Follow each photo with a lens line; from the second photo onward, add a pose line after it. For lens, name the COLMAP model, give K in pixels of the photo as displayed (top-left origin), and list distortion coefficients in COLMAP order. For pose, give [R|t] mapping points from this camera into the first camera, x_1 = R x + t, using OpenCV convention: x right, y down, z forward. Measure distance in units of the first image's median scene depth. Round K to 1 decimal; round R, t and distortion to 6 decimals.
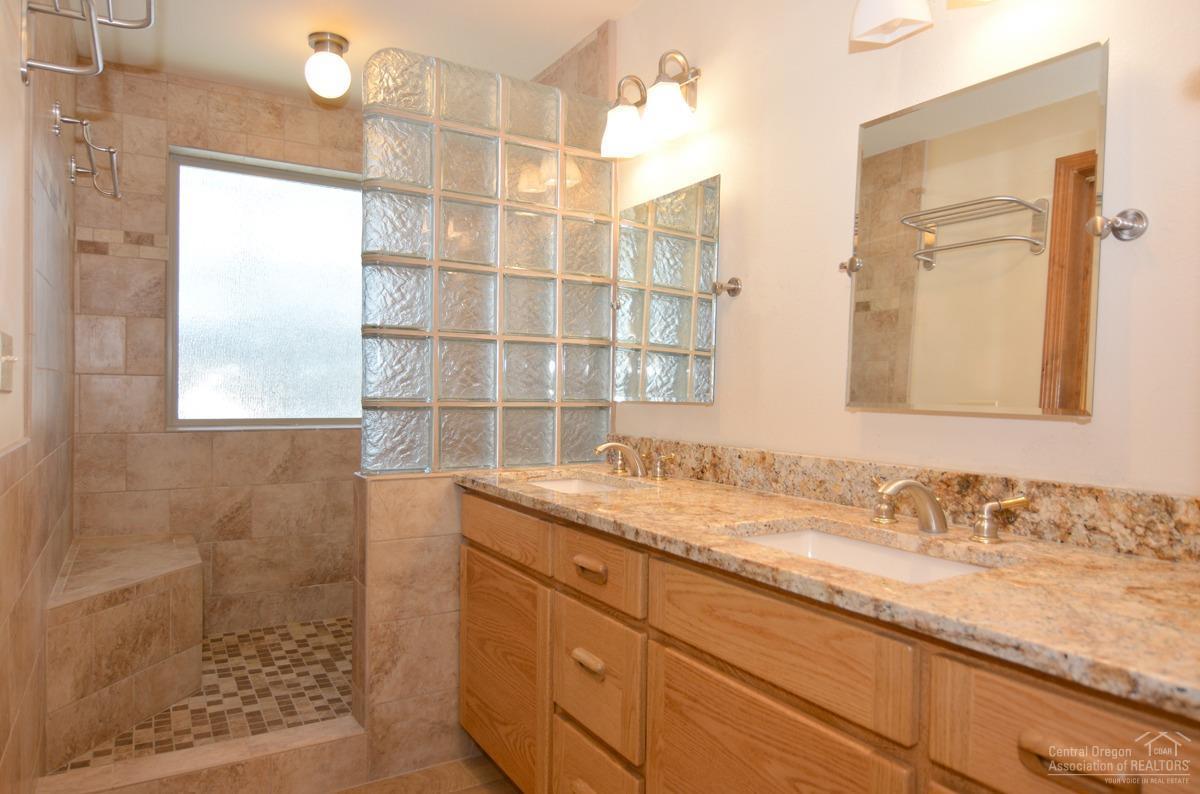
lens RADIAL K [[765.3, 0, 601.0], [0, 765.3, 394.1], [0, 0, 1]] dist [0.000942, -0.000026]
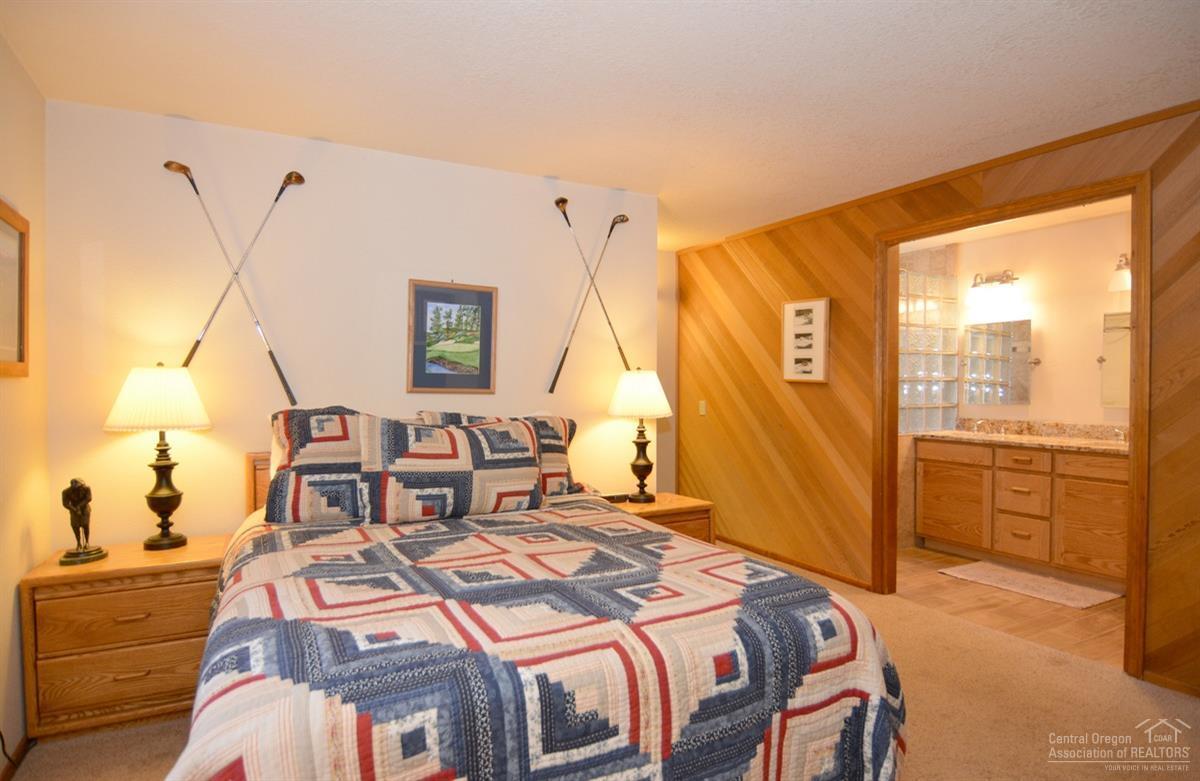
lens RADIAL K [[666.3, 0, 604.1], [0, 666.3, 398.9], [0, 0, 1]] dist [-0.002231, -0.001563]
pose [[0.999498, -0.015759, -0.027498, -1.536567], [0.016229, 0.999725, 0.016955, -0.089441], [0.027223, -0.017393, 0.999478, -1.646649]]
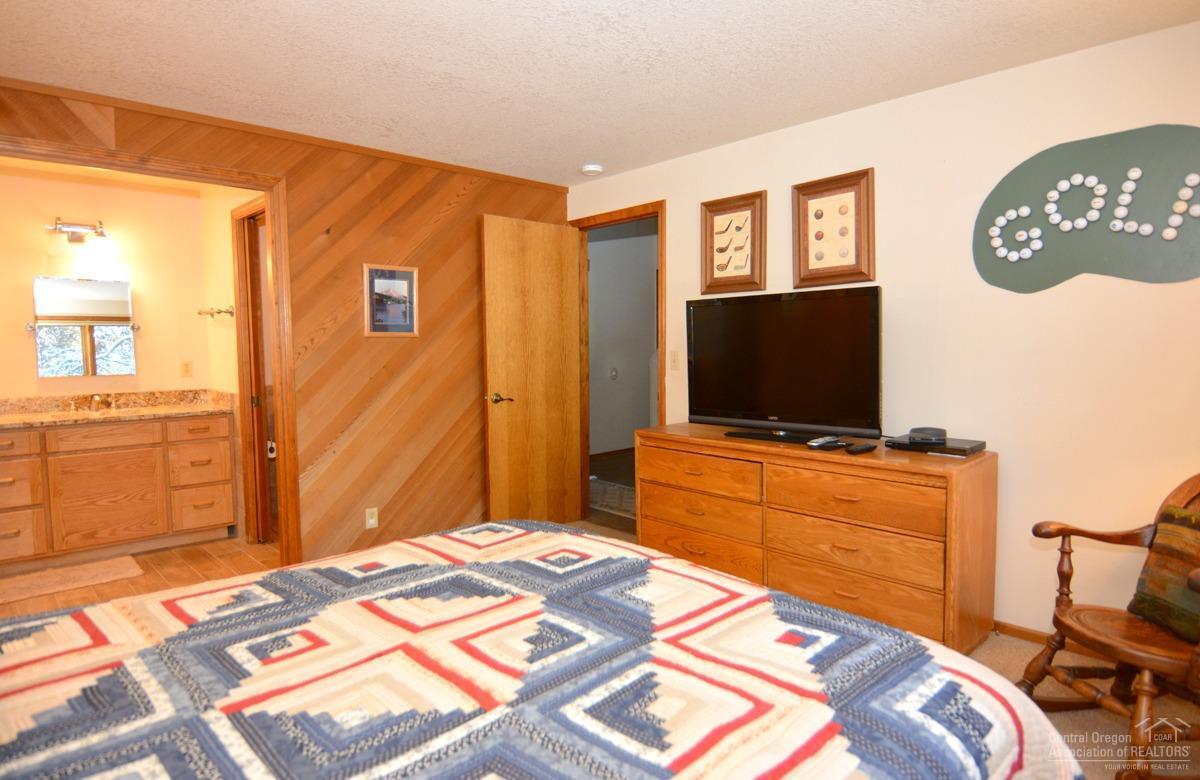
lens RADIAL K [[666.3, 0, 604.6], [0, 666.3, 389.2], [0, 0, 1]] dist [-0.002231, -0.001563]
pose [[-0.232141, -0.077584, 0.969583, -2.484776], [0.012212, 0.996503, 0.082662, -0.114876], [-0.972606, 0.031030, -0.230381, -0.449862]]
